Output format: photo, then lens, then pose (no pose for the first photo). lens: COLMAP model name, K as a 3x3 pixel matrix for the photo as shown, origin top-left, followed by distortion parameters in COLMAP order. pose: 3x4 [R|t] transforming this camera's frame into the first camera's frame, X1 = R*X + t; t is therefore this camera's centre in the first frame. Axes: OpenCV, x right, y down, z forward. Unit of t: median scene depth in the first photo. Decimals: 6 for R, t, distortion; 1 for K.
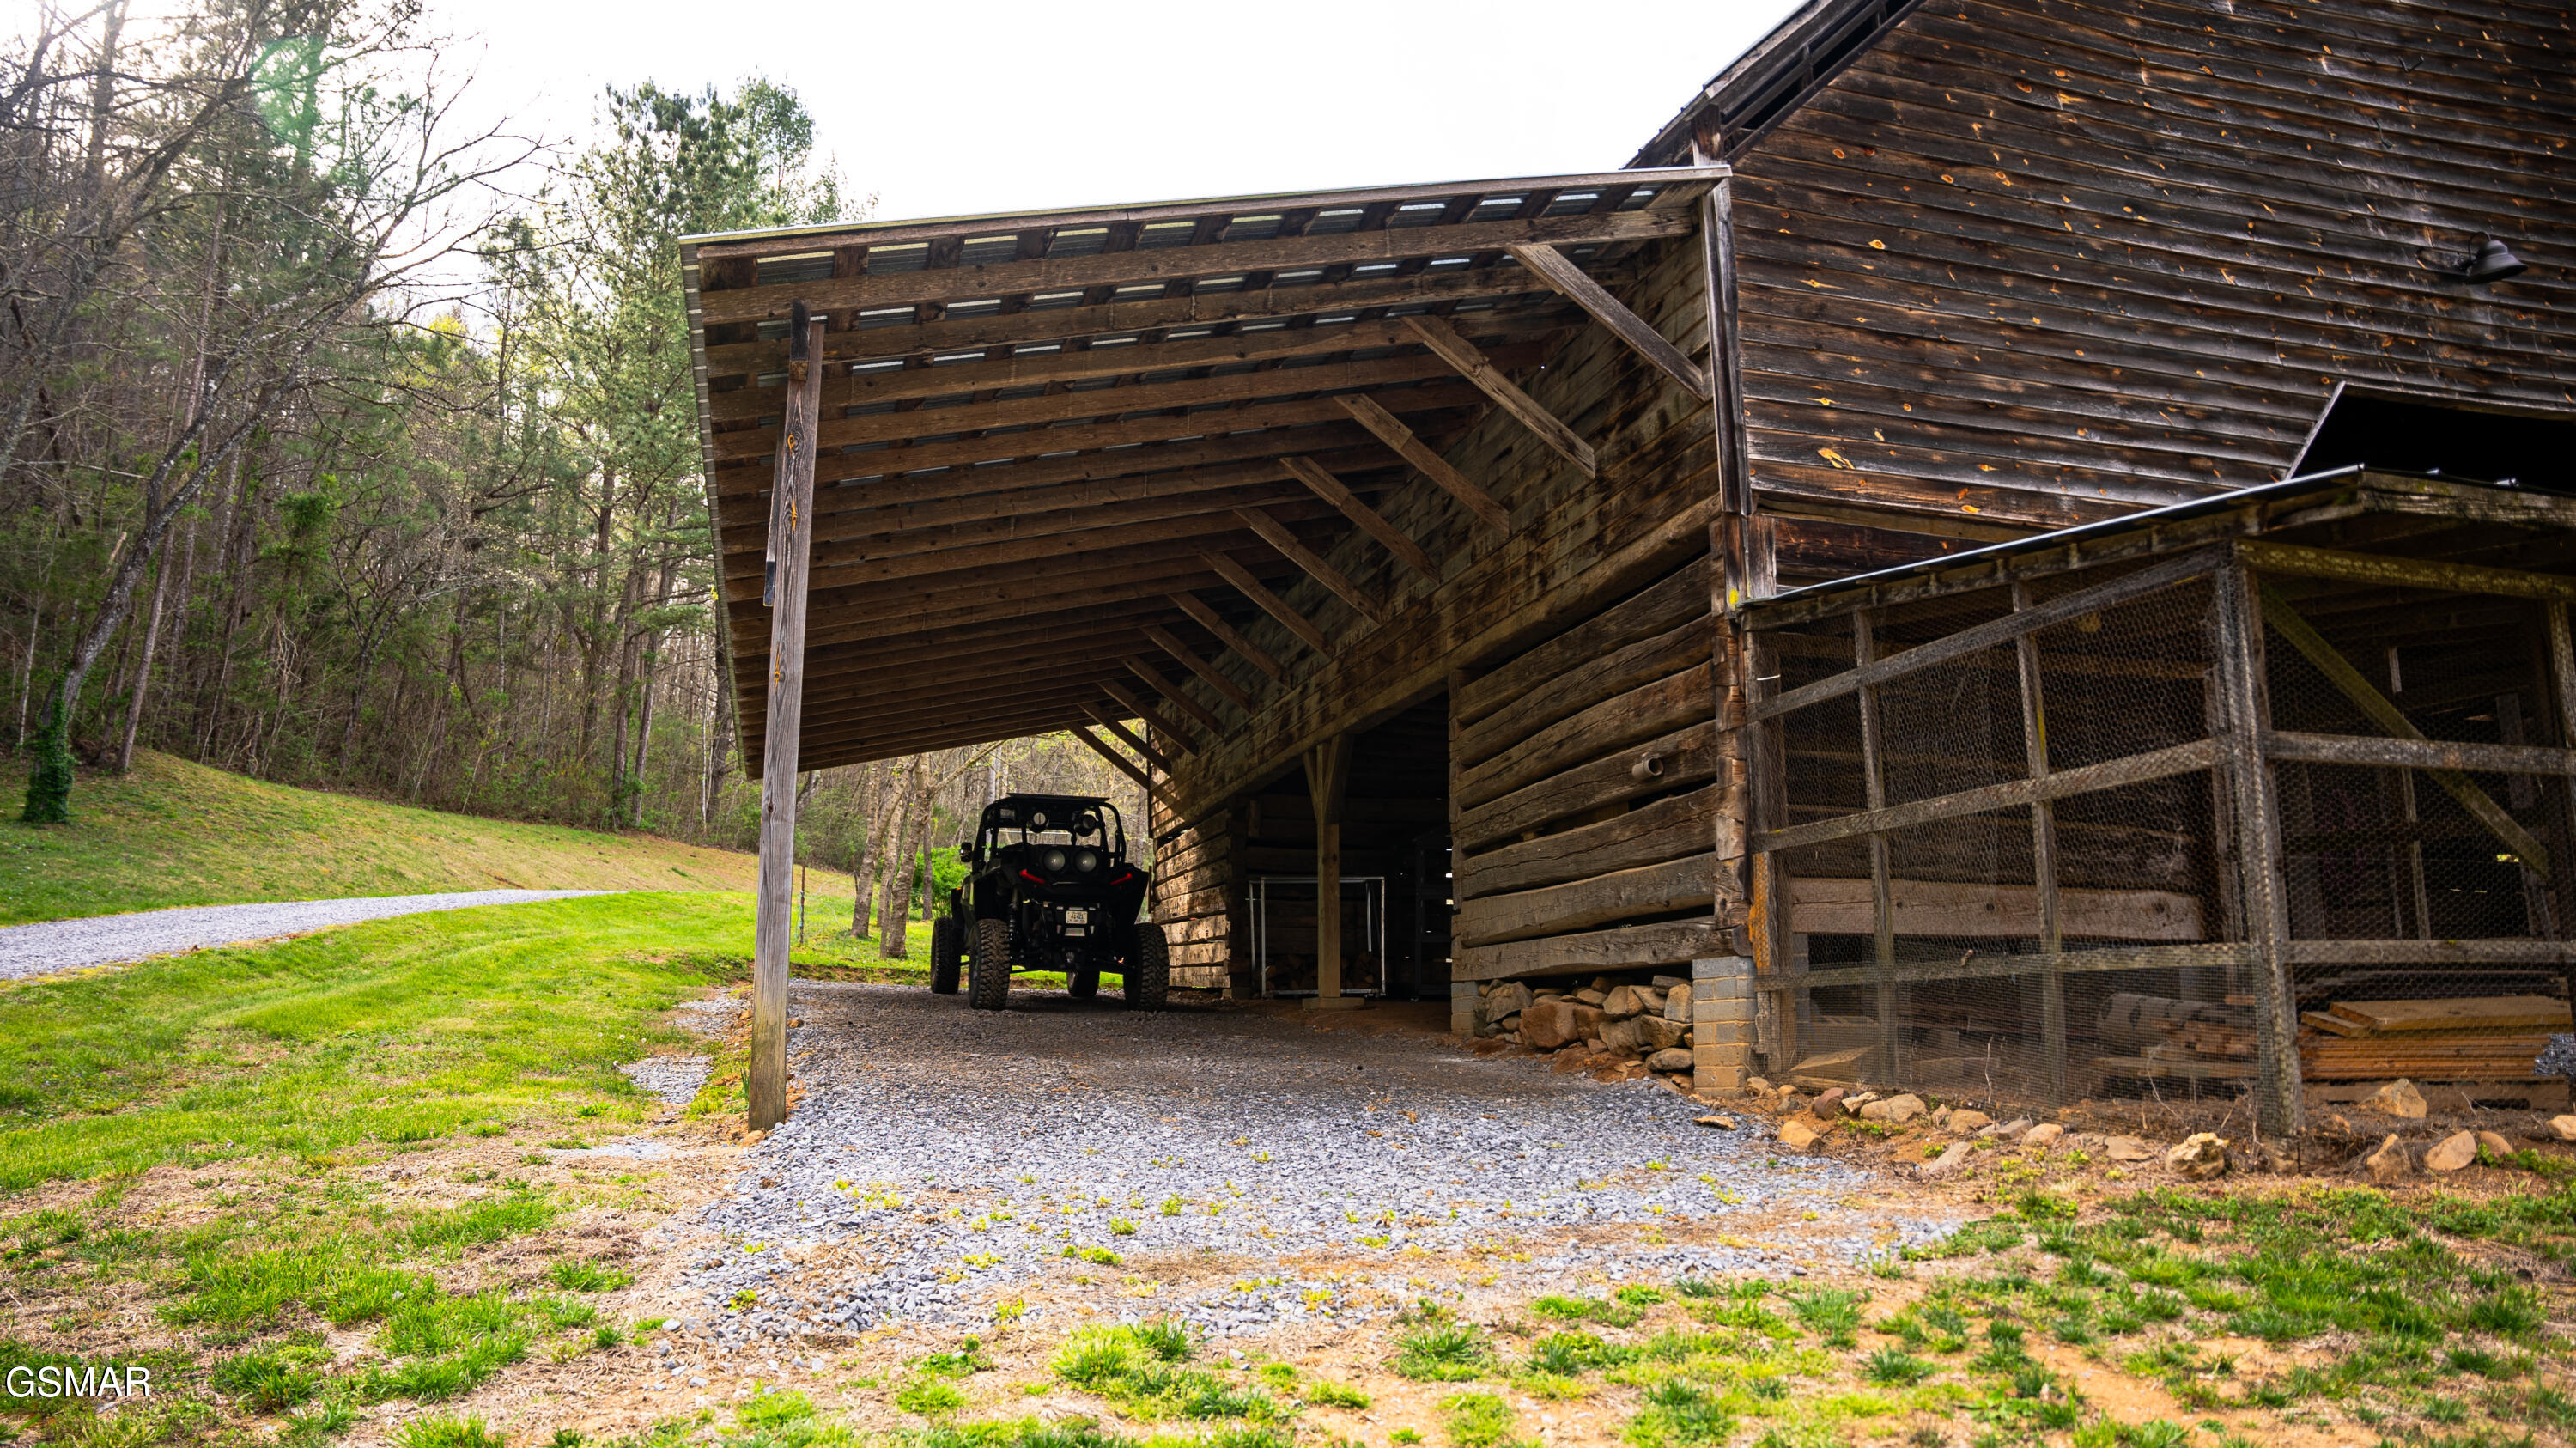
lens RADIAL K [[1762.1, 0, 1288.9], [0, 1762.1, 711.4], [0, 0, 1]] dist [-0.088099, 0.019838]
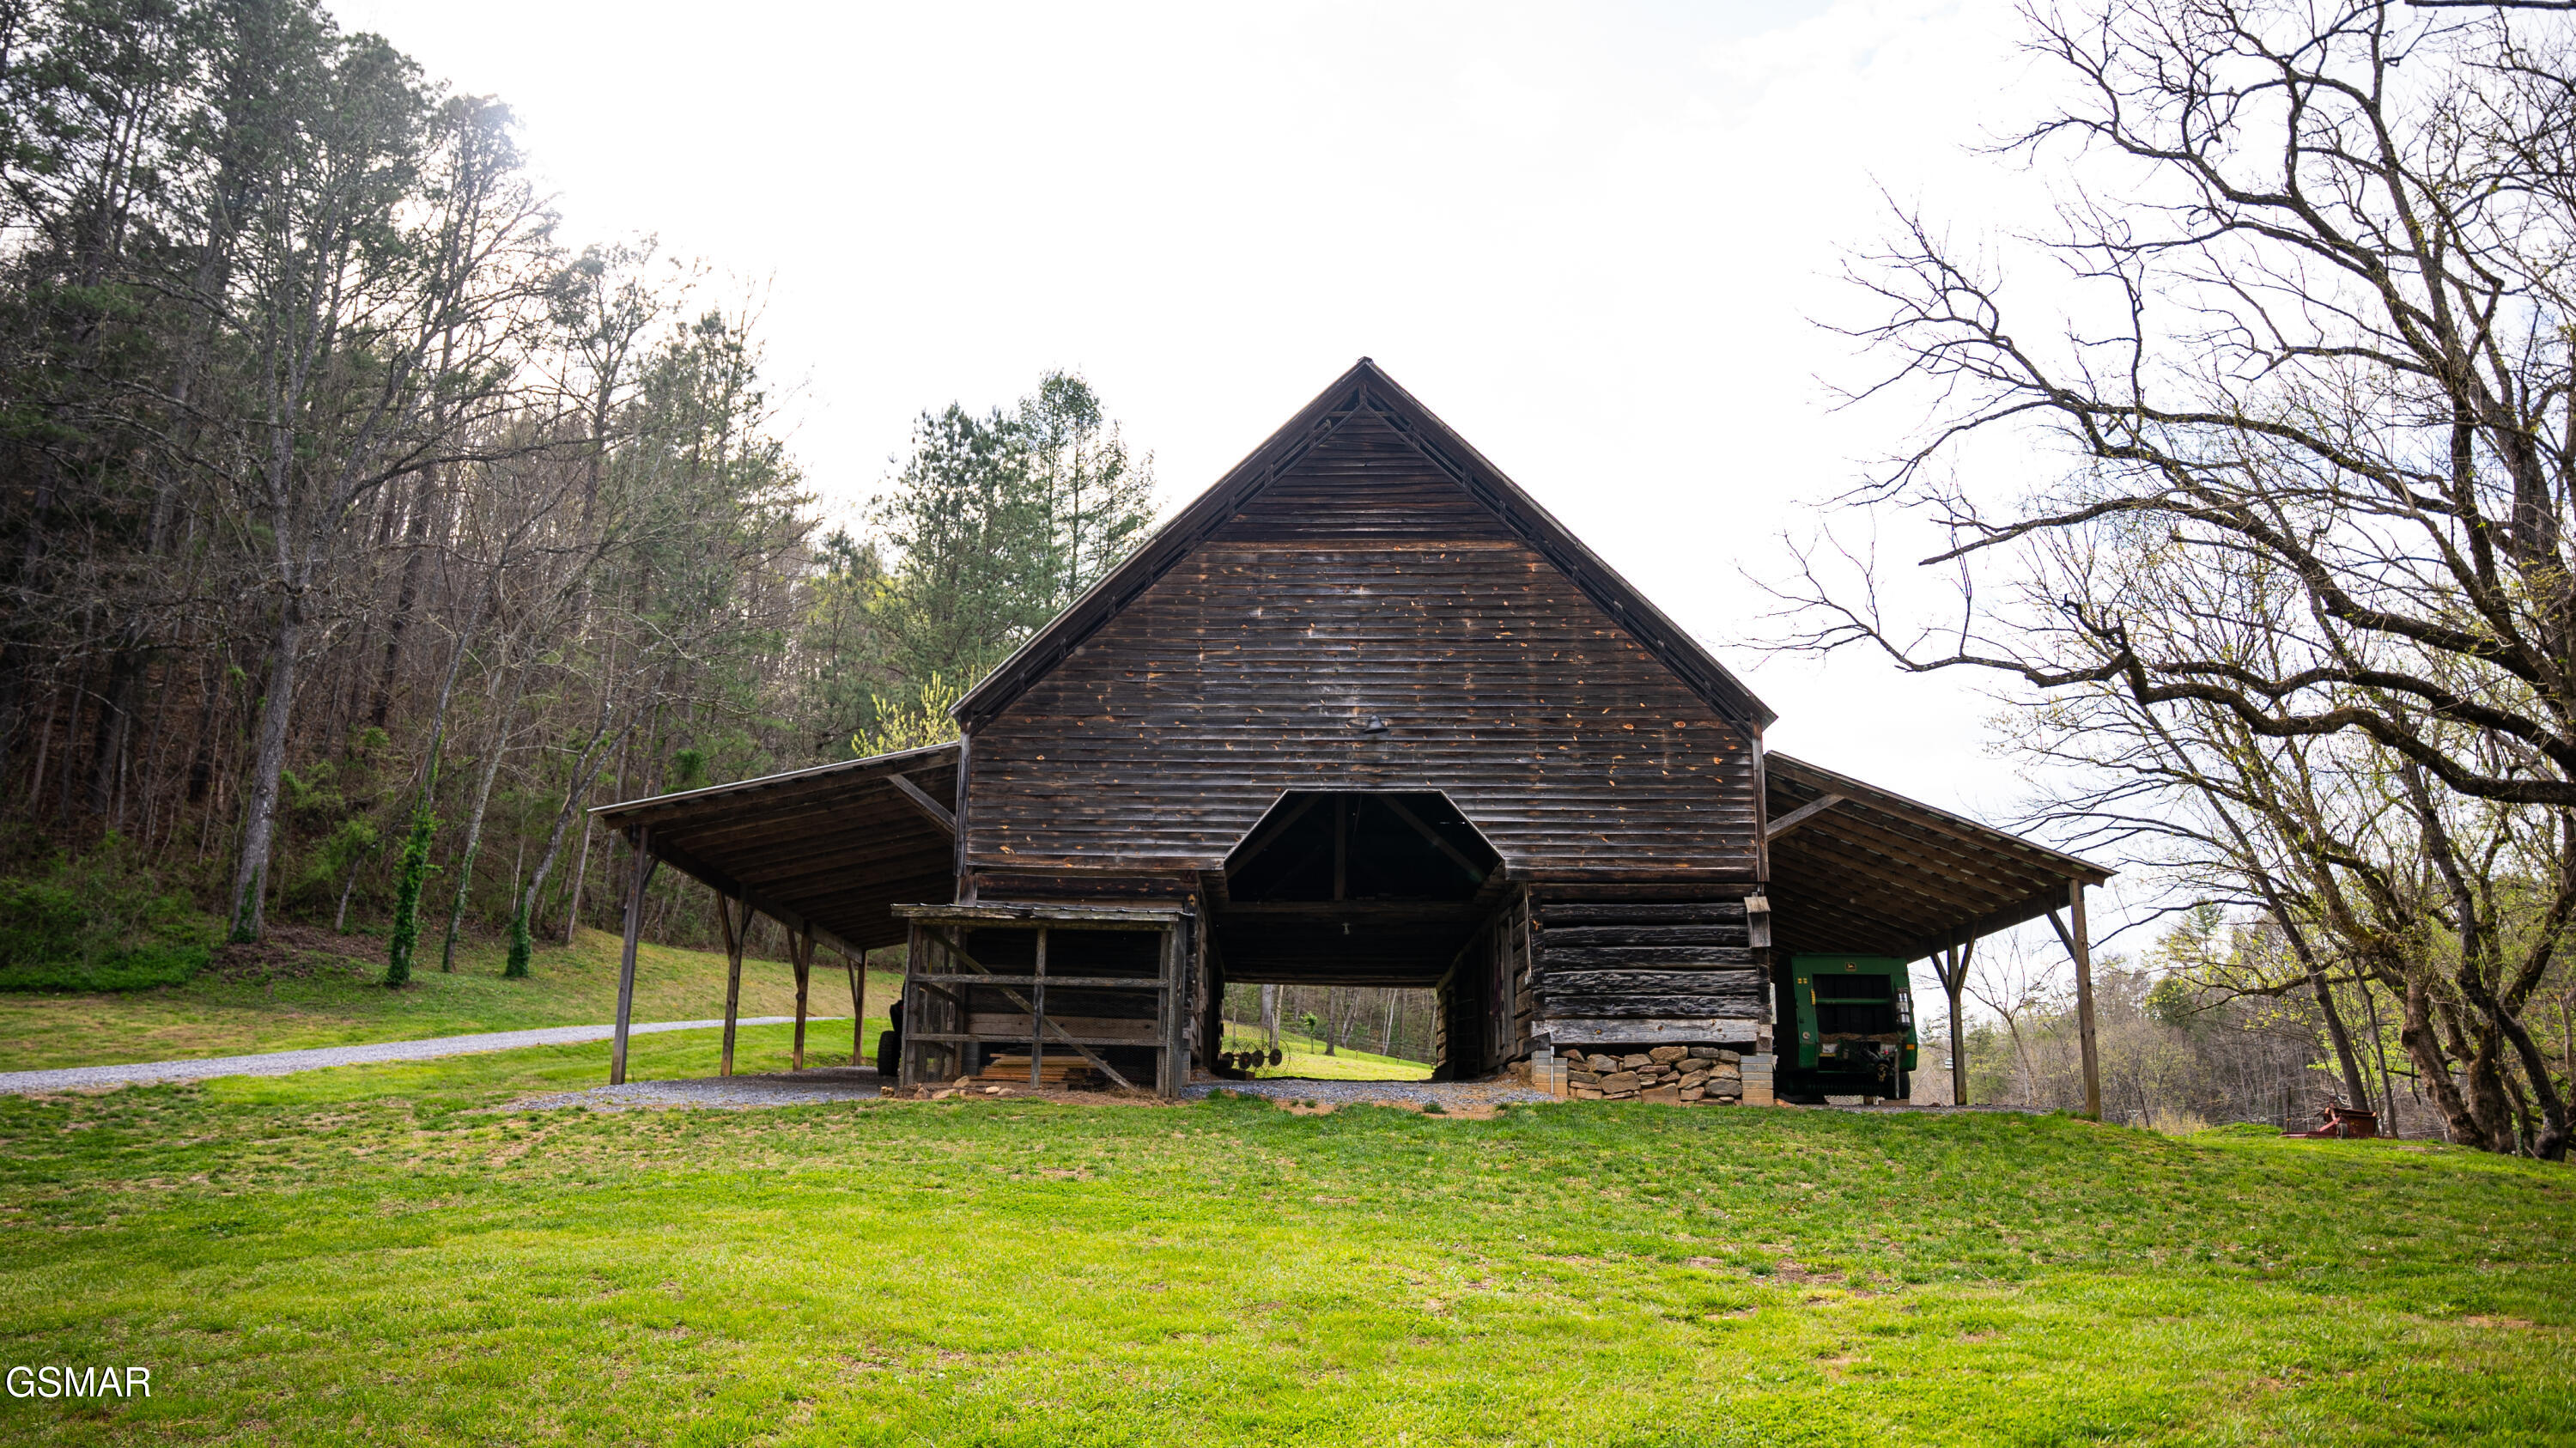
lens RADIAL K [[1762.1, 0, 1284.6], [0, 1762.1, 726.0], [0, 0, 1]] dist [-0.088099, 0.019838]
pose [[0.962588, -0.048951, -0.266510, 1.206637], [0.033658, 0.997530, -0.061652, -0.131506], [0.268870, 0.050376, 0.961858, -1.191612]]
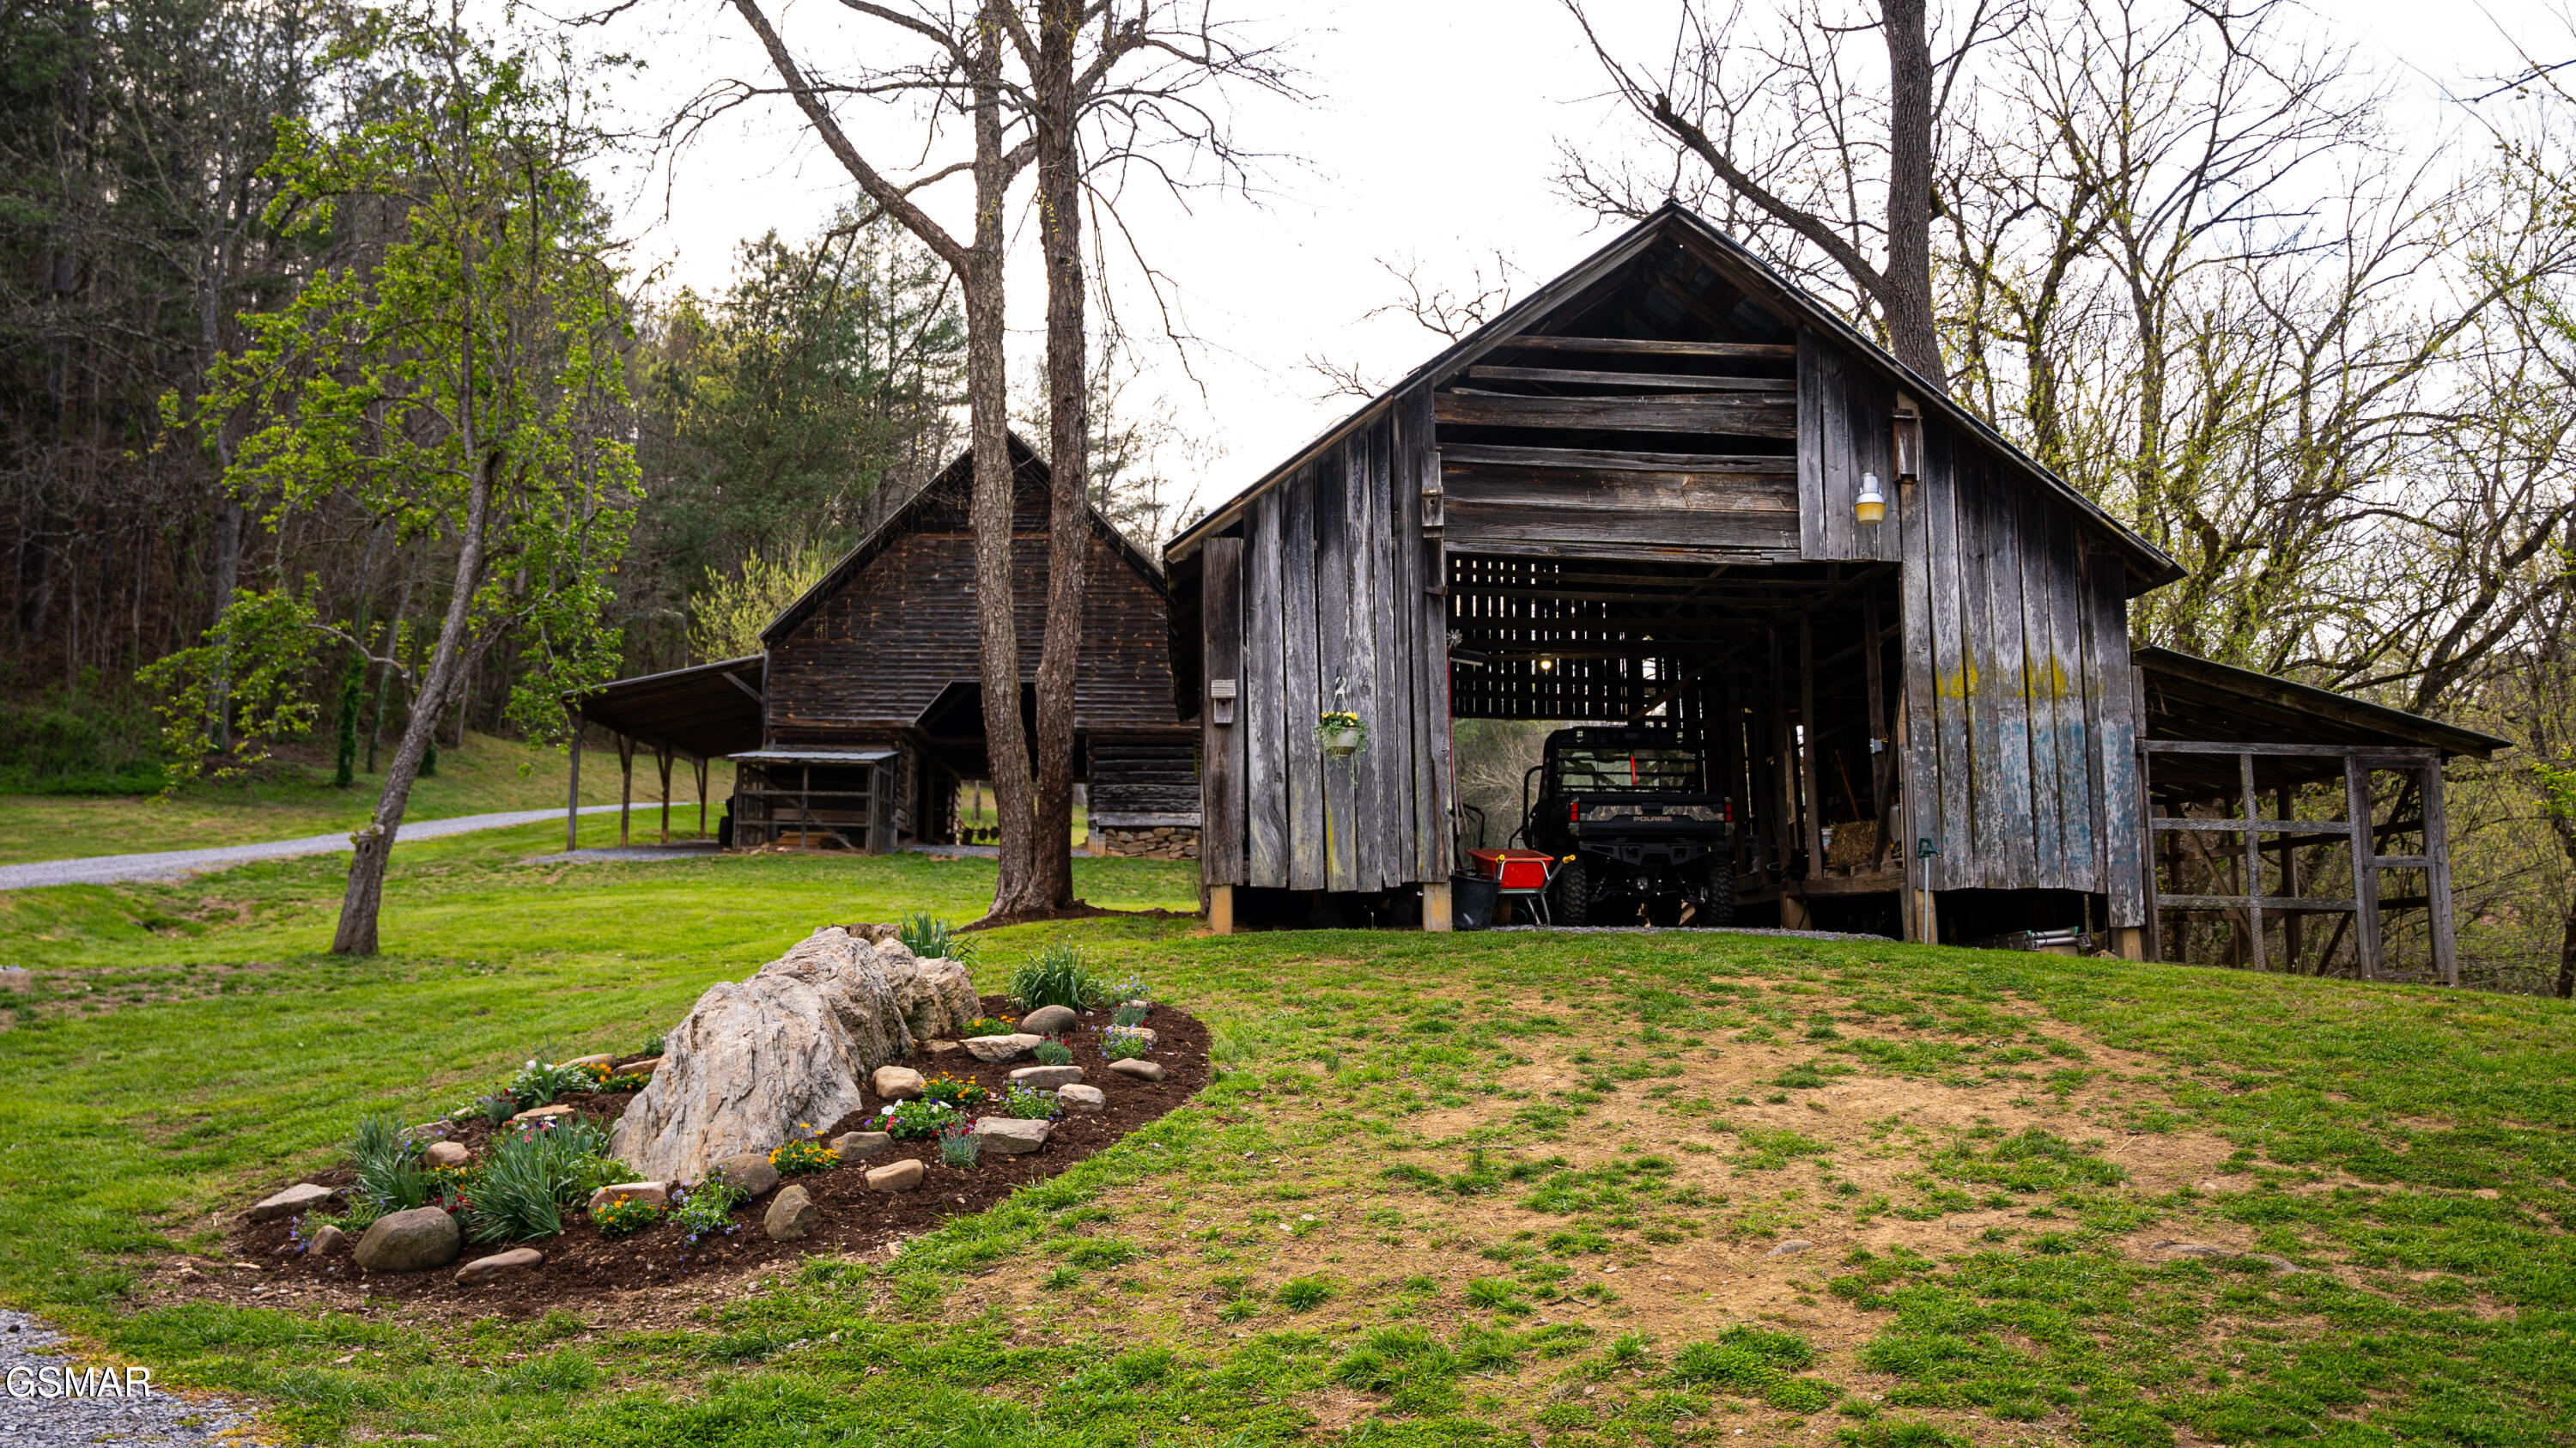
lens RADIAL K [[2167.6, 0, 1284.6], [0, 2167.6, 715.2], [0, 0, 1]] dist [-0.002465, 0.006124]
pose [[0.971516, -0.010784, -0.236729, 2.487081], [0.028365, 0.997074, 0.070986, -0.440410], [0.235271, -0.075679, 0.968979, -3.577798]]
